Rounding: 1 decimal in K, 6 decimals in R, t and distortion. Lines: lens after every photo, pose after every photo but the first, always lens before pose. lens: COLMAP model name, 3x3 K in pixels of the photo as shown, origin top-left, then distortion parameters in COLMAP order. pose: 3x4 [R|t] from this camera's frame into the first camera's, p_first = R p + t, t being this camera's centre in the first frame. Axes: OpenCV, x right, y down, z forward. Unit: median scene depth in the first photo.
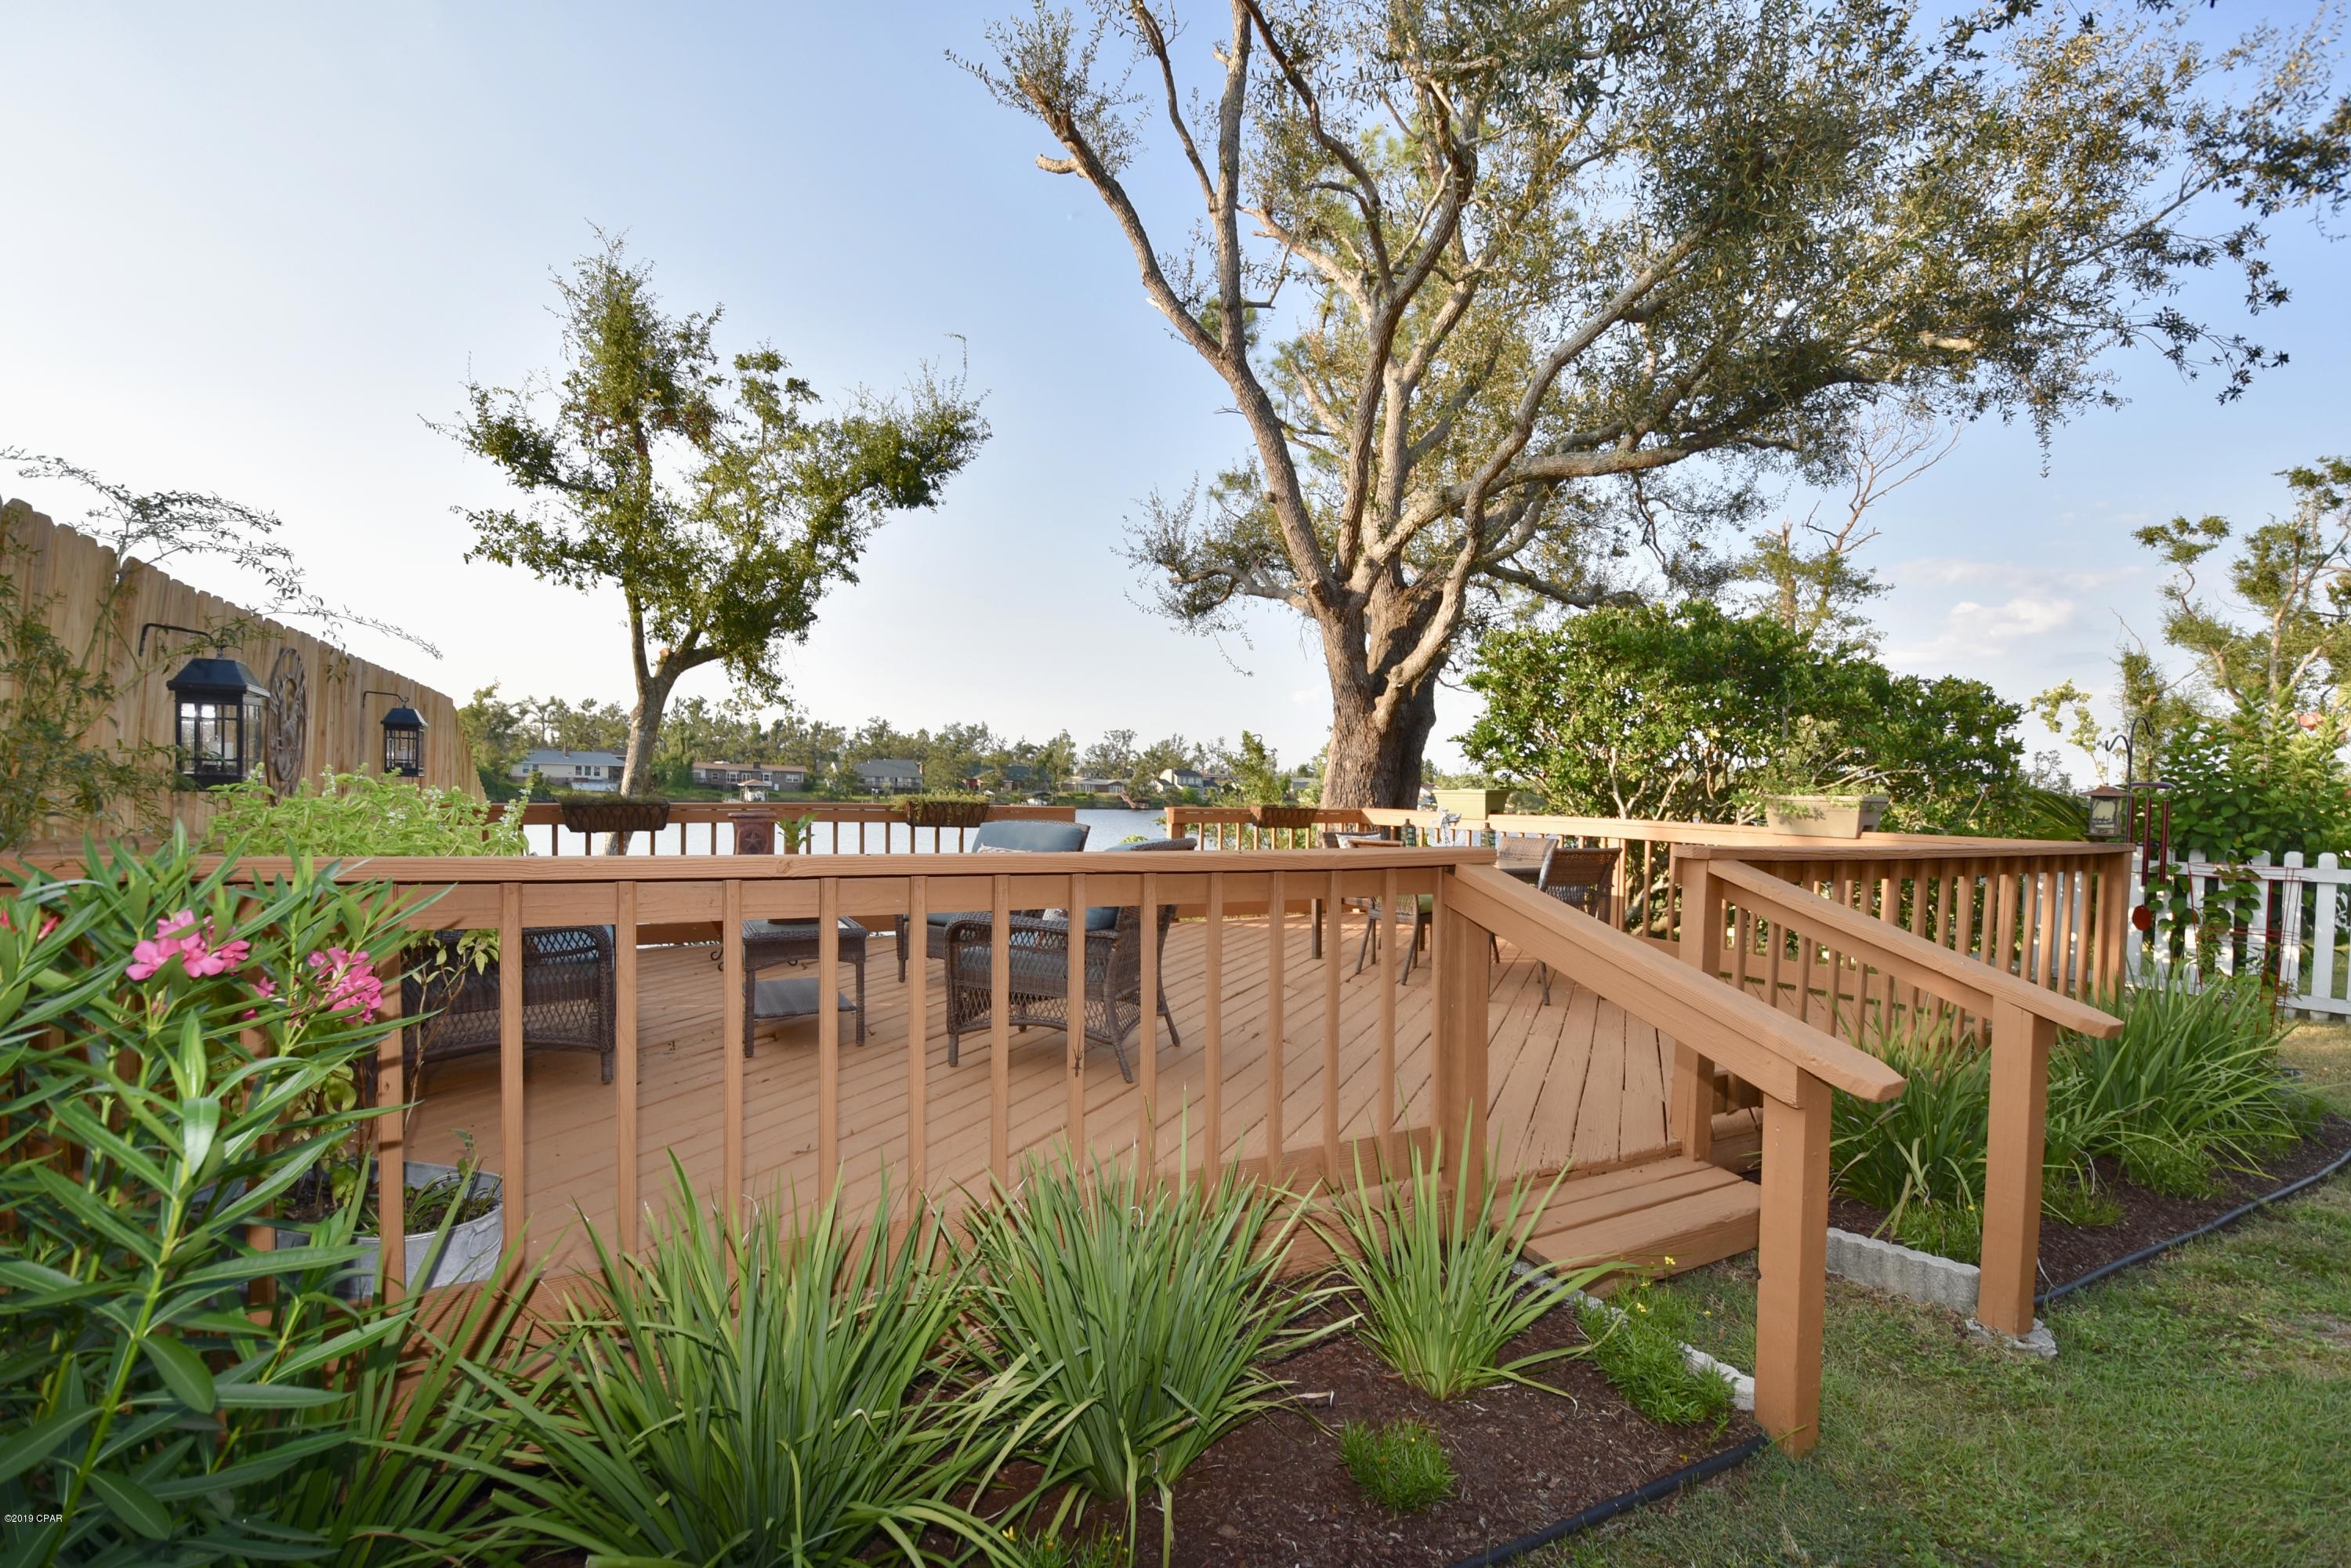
lens RADIAL K [[1029.0, 0, 1179.3], [0, 1029.0, 794.4], [0, 0, 1]] dist [0.003515, -0.014273]
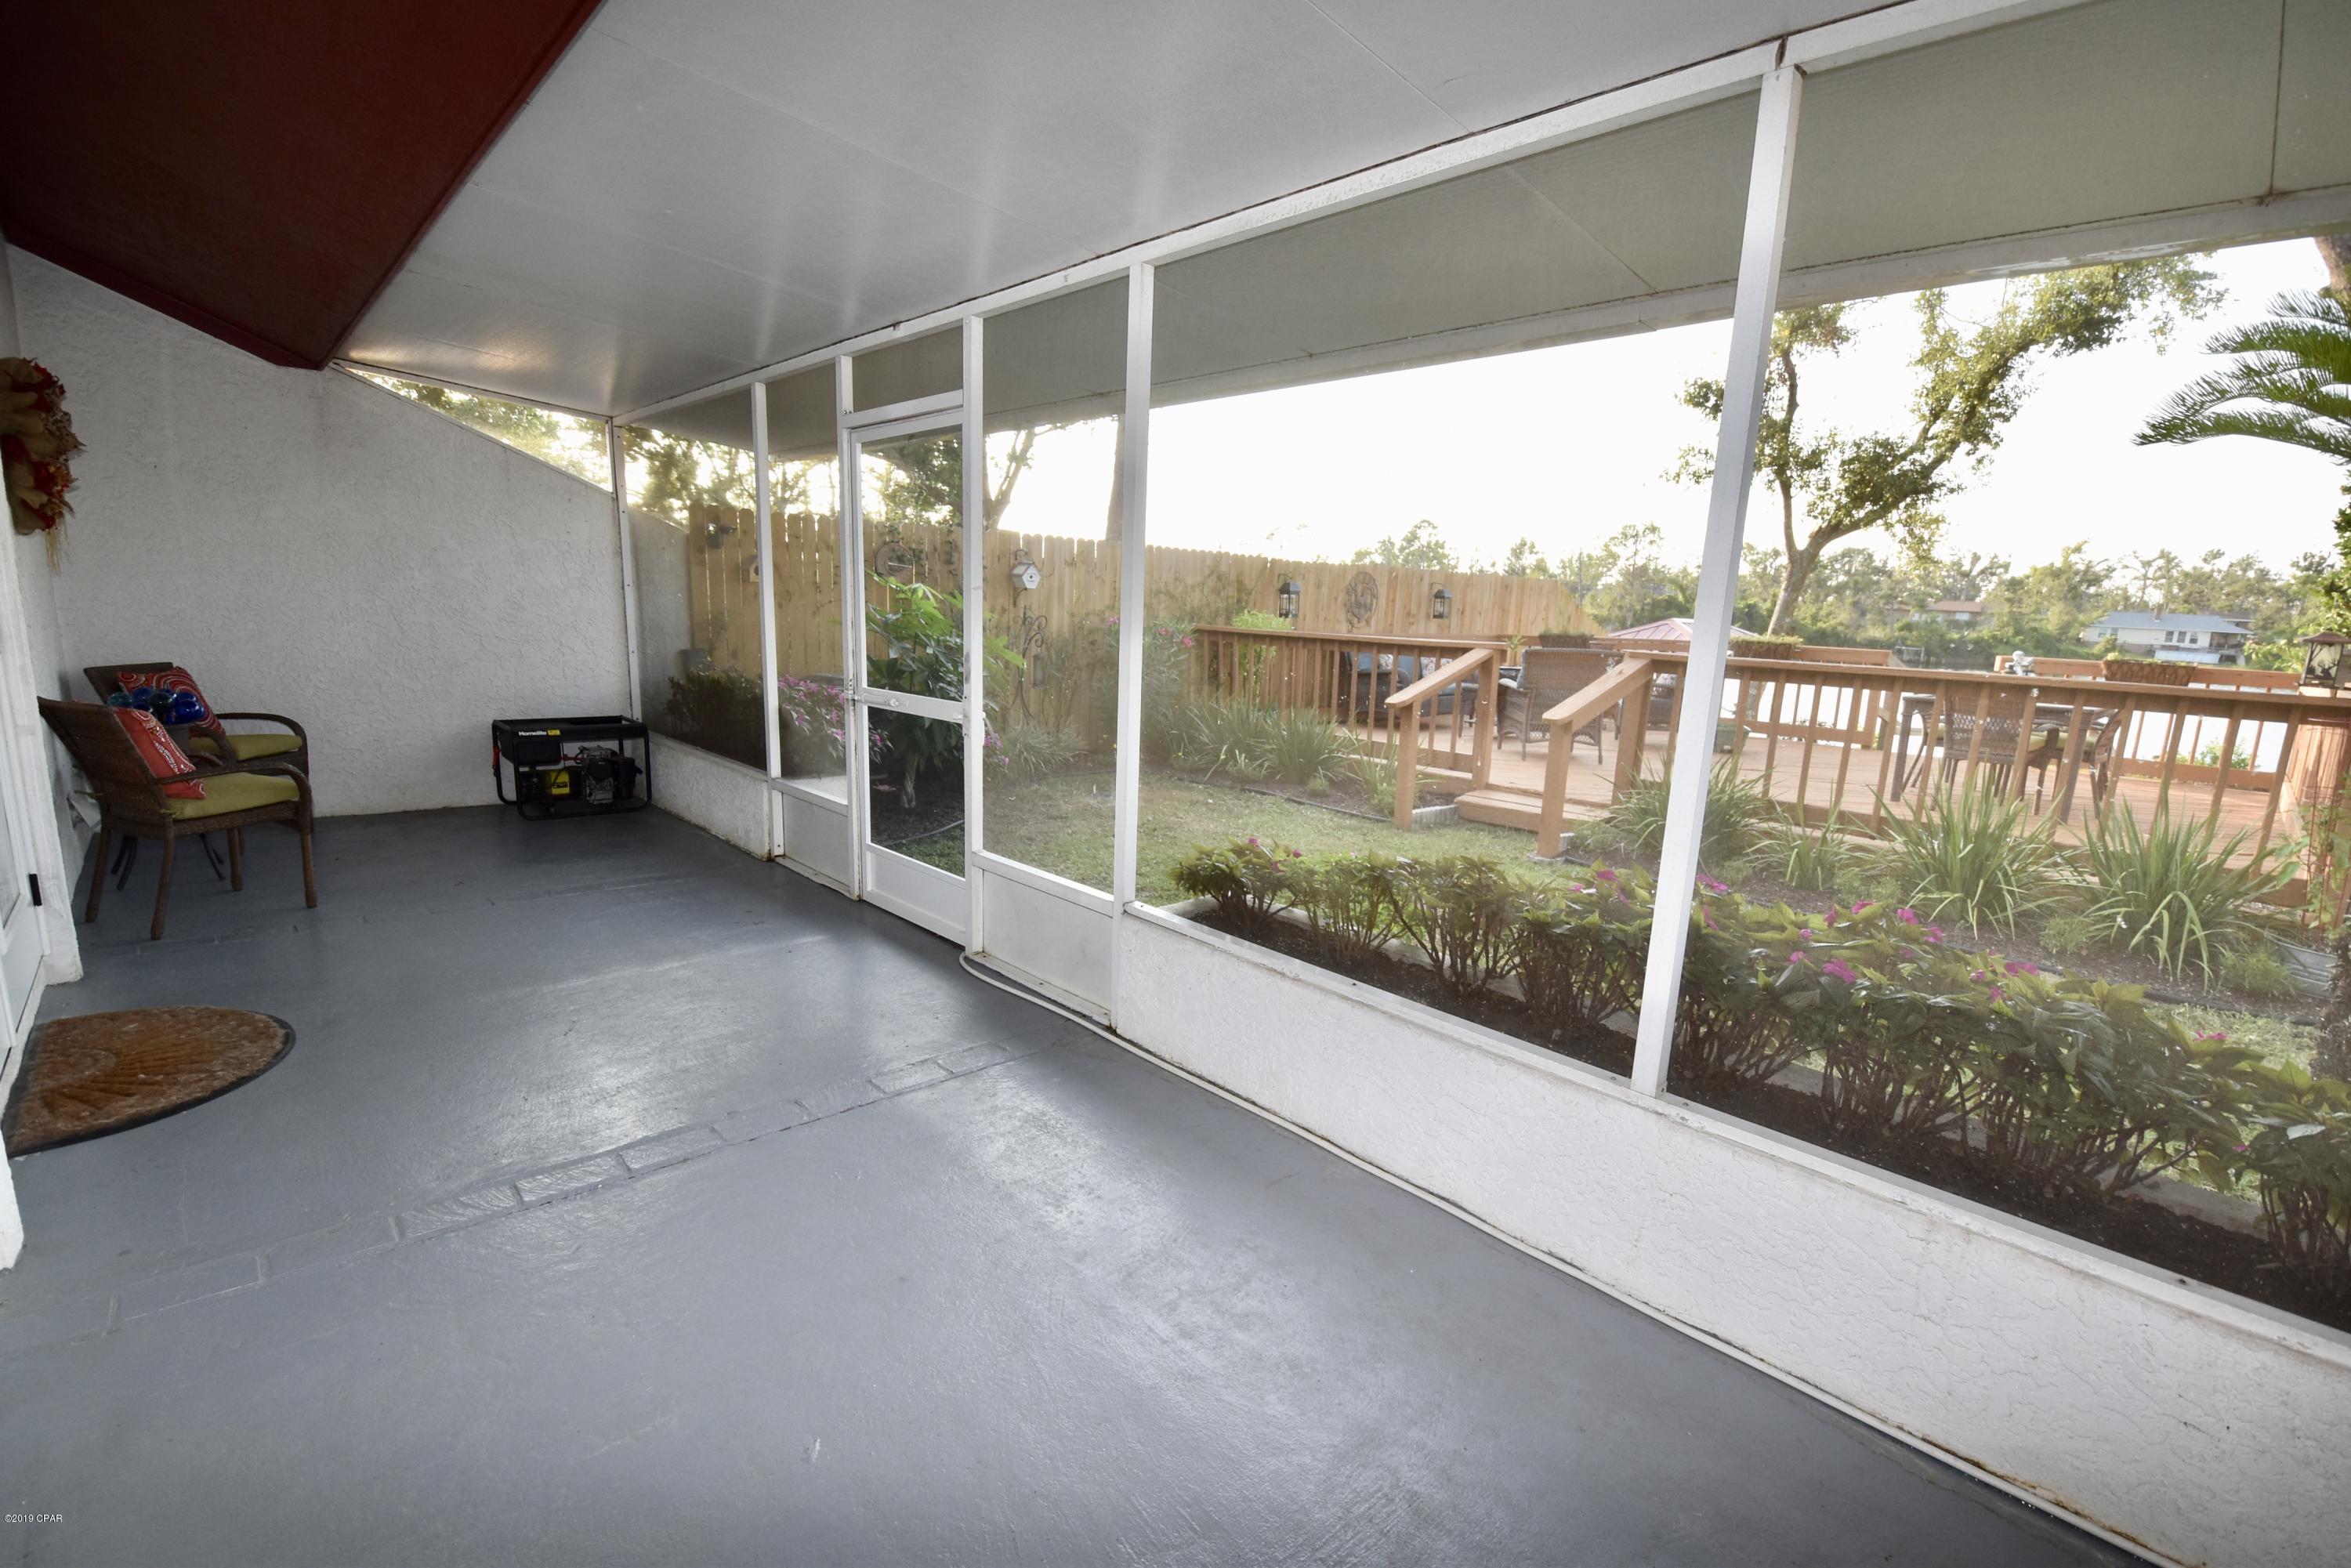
lens RADIAL K [[1029.0, 0, 1181.9], [0, 1029.0, 812.7], [0, 0, 1]] dist [0.003515, -0.014273]
pose [[0.252560, 0.180706, -0.950557, 0.443401], [-0.036684, 0.983487, 0.177220, 0.007483], [0.966886, -0.009889, 0.255019, -0.060605]]
